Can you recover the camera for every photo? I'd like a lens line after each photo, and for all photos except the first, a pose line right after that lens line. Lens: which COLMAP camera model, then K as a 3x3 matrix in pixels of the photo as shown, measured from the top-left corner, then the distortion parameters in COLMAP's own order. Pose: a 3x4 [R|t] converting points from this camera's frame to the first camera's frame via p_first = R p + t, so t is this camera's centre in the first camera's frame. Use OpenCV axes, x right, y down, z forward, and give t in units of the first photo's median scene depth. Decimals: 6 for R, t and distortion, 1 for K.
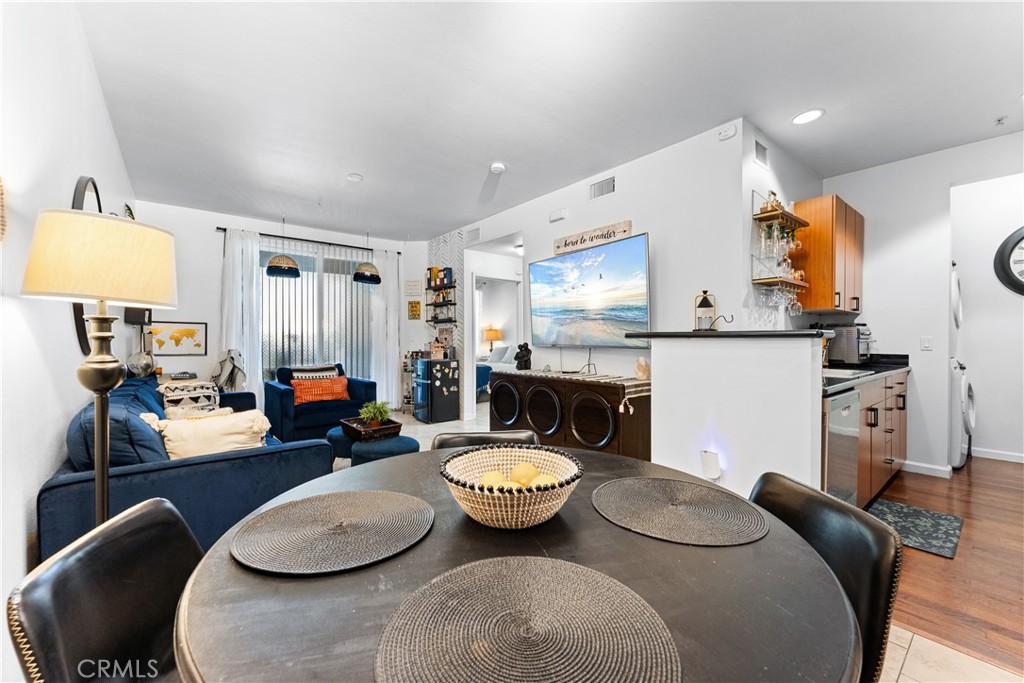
lens RADIAL K [[410.0, 0, 512.0], [0, 410.0, 341.5], [0, 0, 1]] dist [-0.000910, -0.000159]
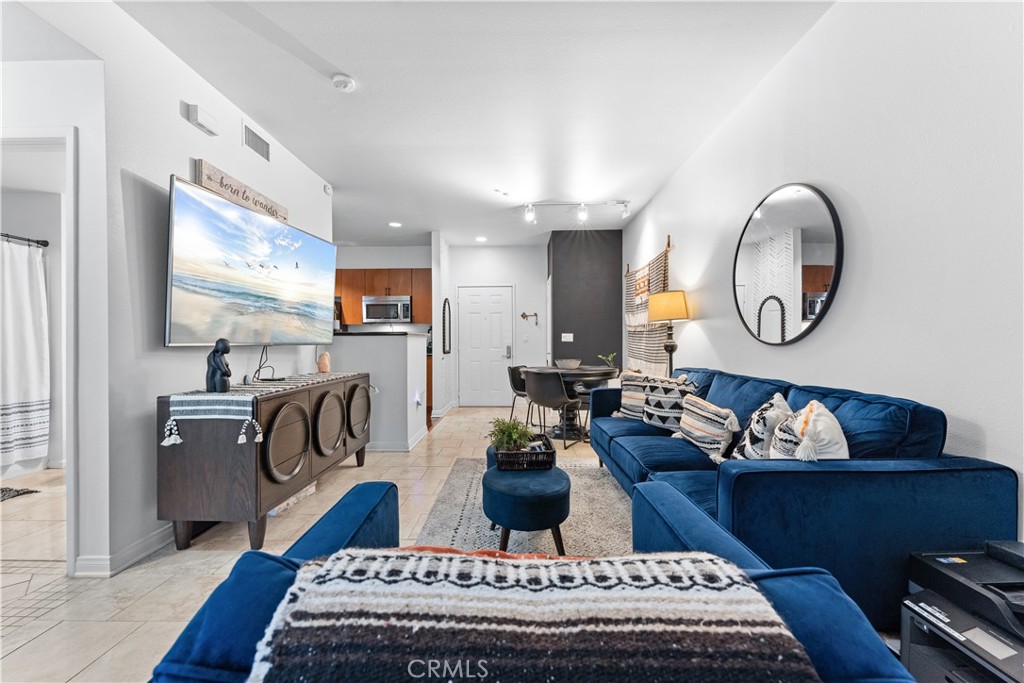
lens RADIAL K [[410.0, 0, 512.0], [0, 410.0, 341.5], [0, 0, 1]] dist [-0.000910, -0.000159]
pose [[-0.764412, -0.004465, 0.644713, -0.656712], [0.002945, 0.999941, 0.010417, -0.003029], [-0.644722, 0.009862, -0.764354, 1.288631]]
